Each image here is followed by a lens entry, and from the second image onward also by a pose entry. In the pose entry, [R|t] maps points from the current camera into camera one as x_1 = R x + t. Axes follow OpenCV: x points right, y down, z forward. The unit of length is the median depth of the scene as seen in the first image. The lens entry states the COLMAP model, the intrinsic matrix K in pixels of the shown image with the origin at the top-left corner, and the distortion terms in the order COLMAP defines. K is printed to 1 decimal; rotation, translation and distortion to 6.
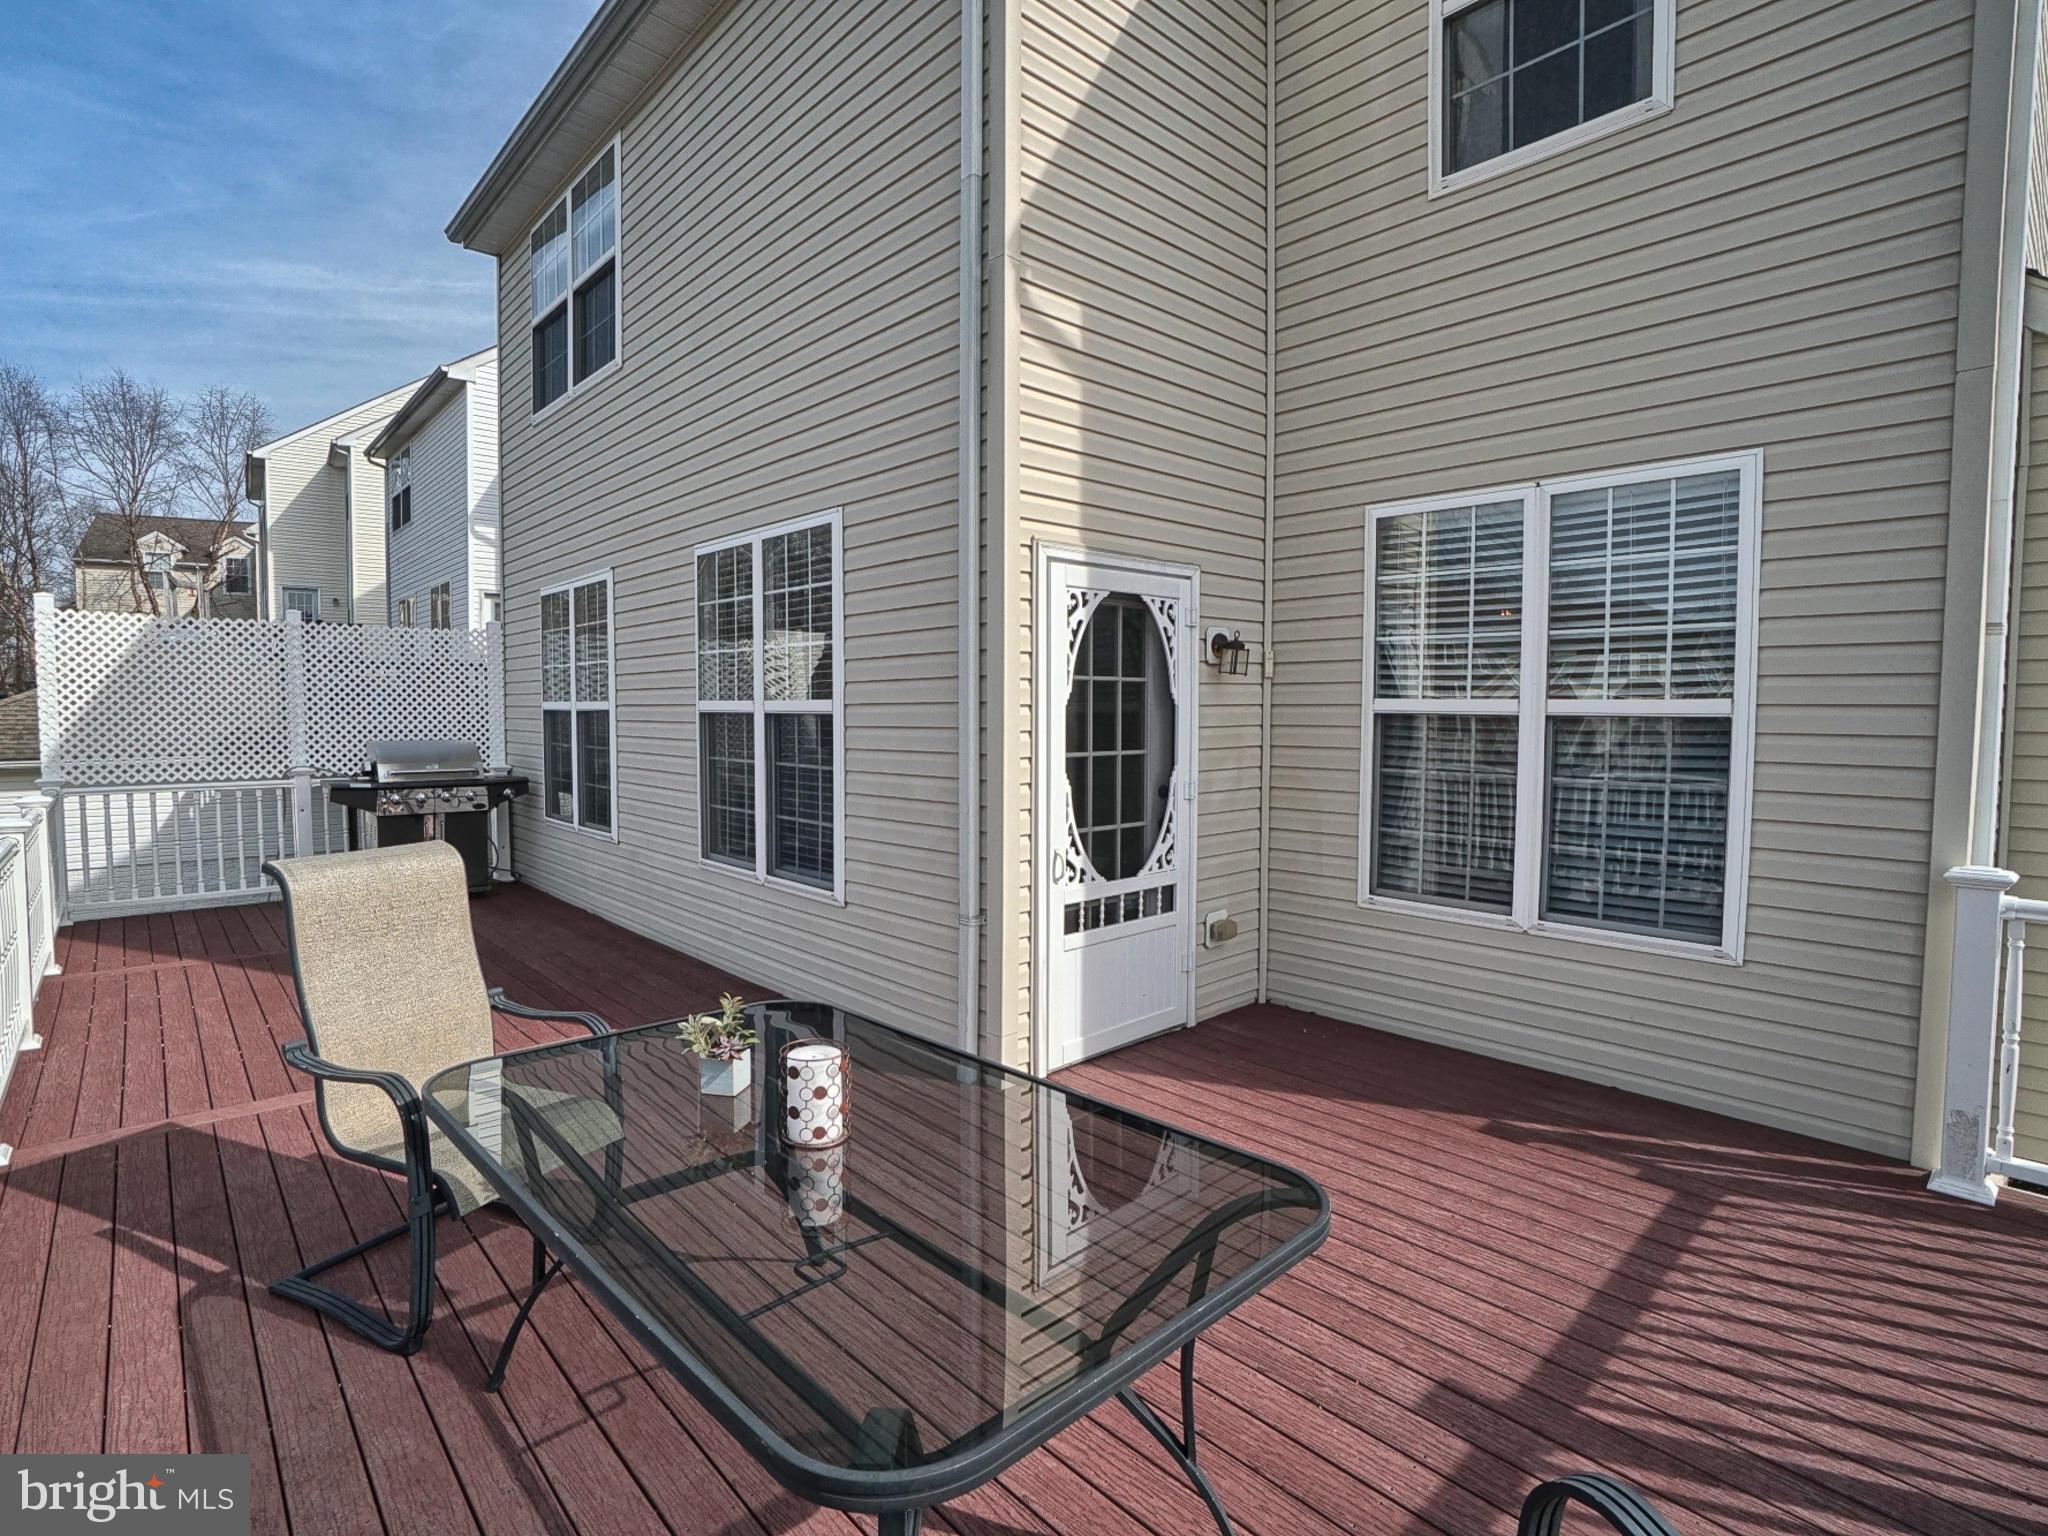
lens RADIAL K [[1006.1, 0, 1024.0], [0, 1006.1, 768.0], [0, 0, 1]] dist [-0.057787, 0.020403]
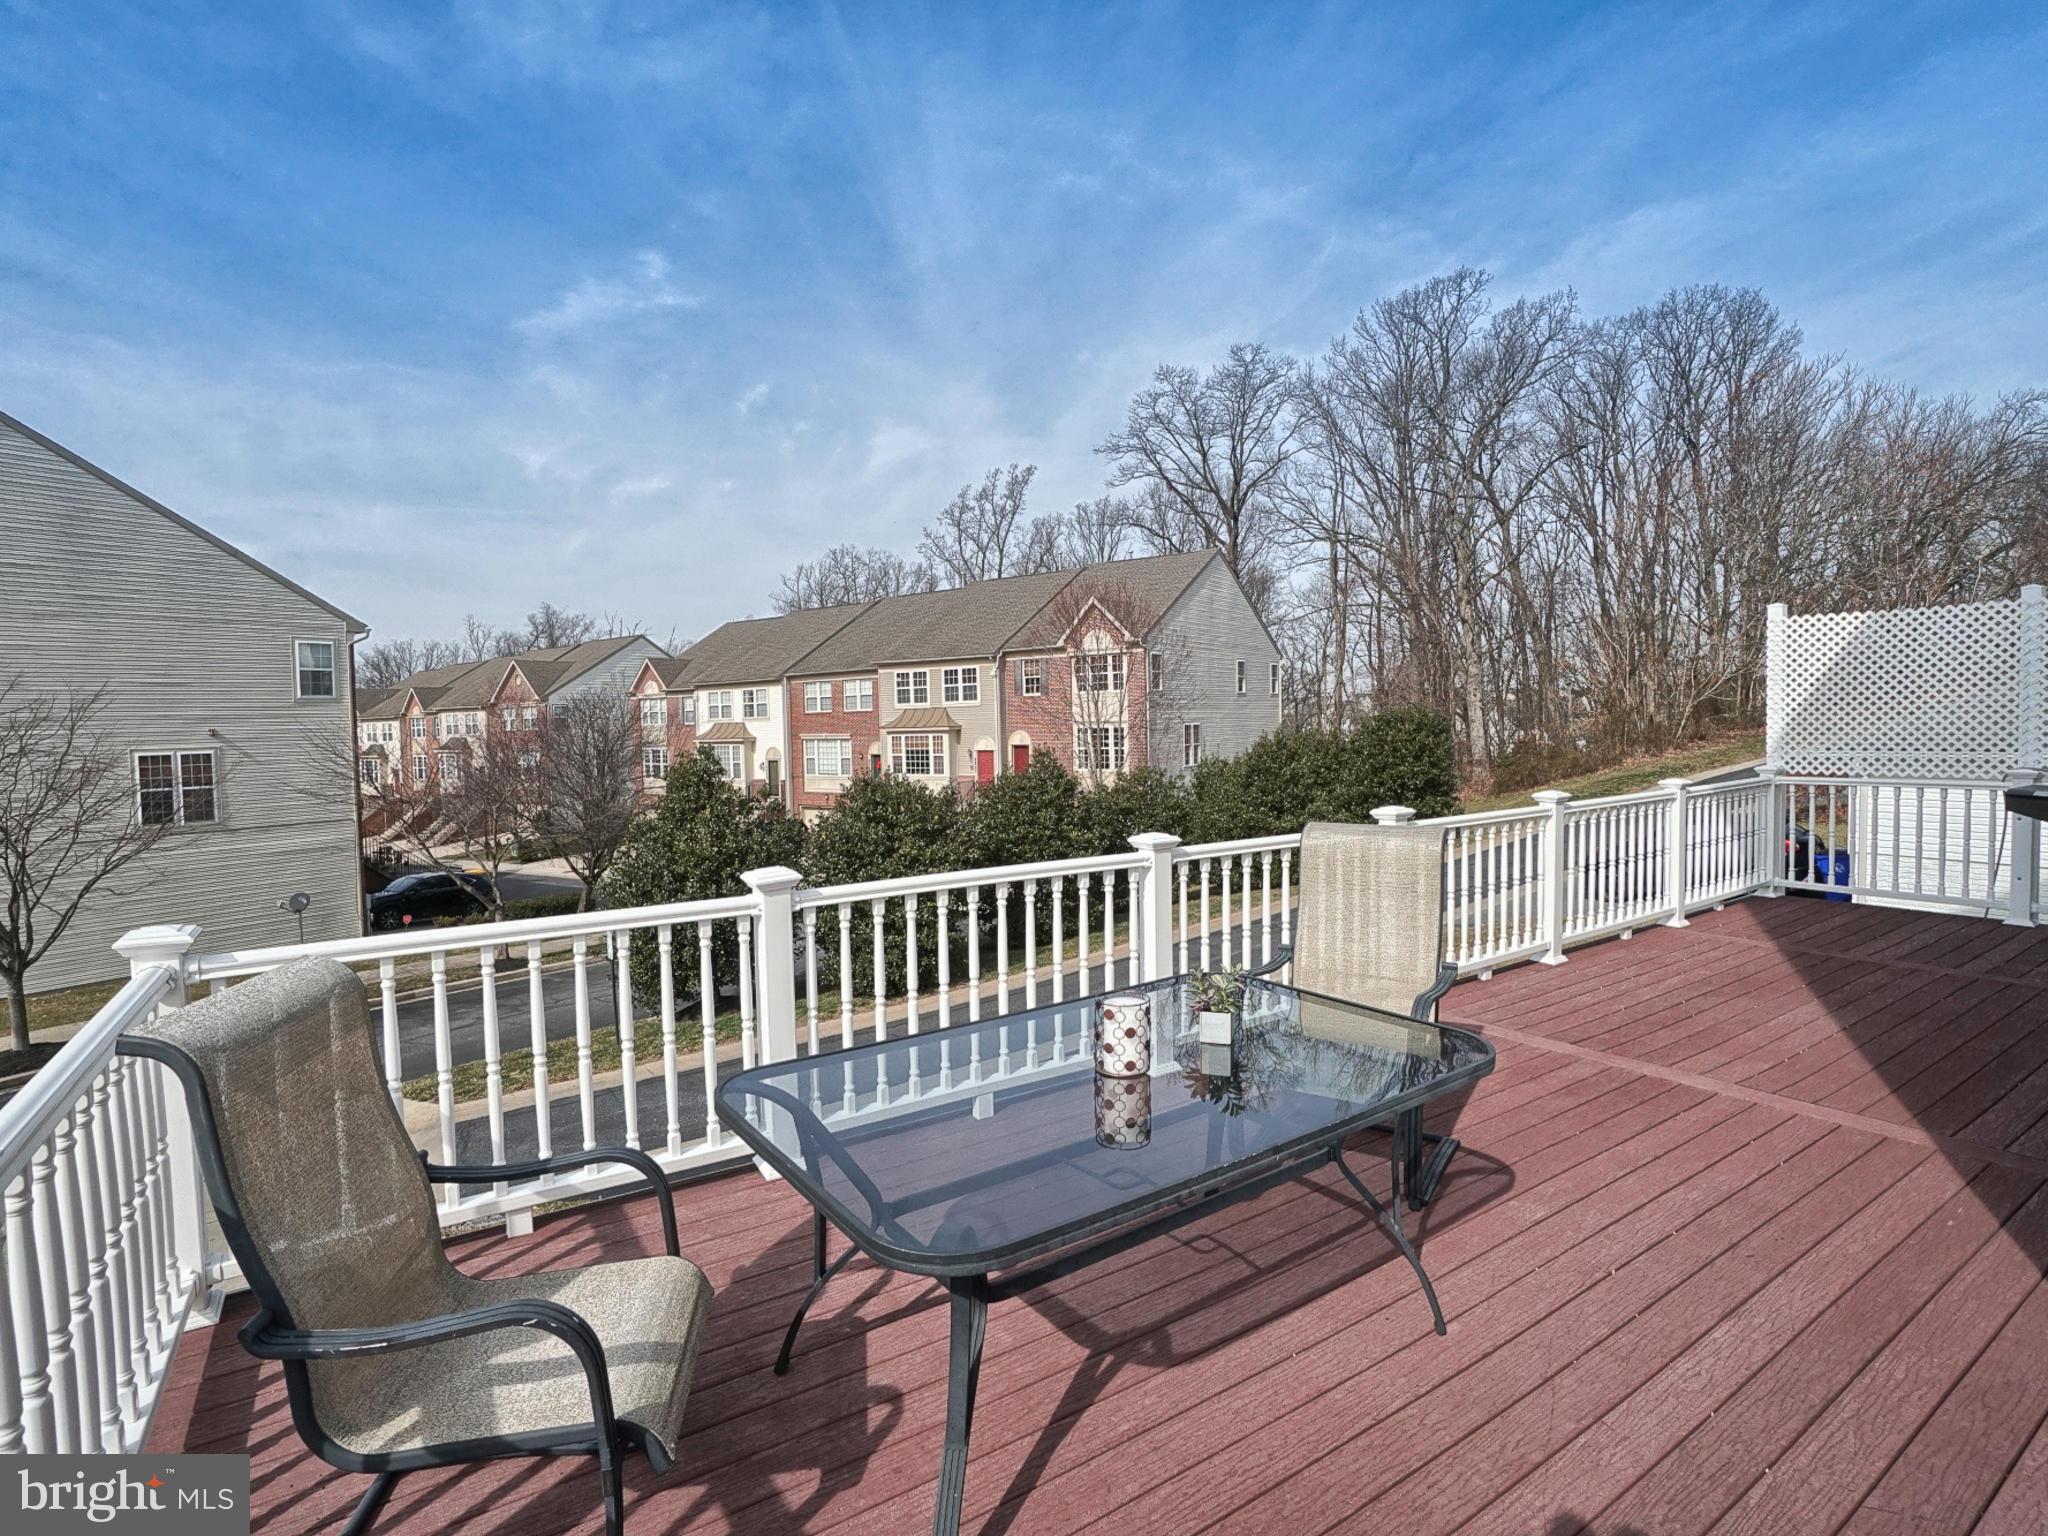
lens RADIAL K [[1006.1, 0, 1024.0], [0, 1006.1, 768.0], [0, 0, 1]] dist [-0.057787, 0.020403]
pose [[-0.164301, 0.046709, -0.985304, 0.278629], [-0.037613, 0.997855, 0.053576, -0.016028], [0.985693, 0.045862, -0.162192, 0.312643]]
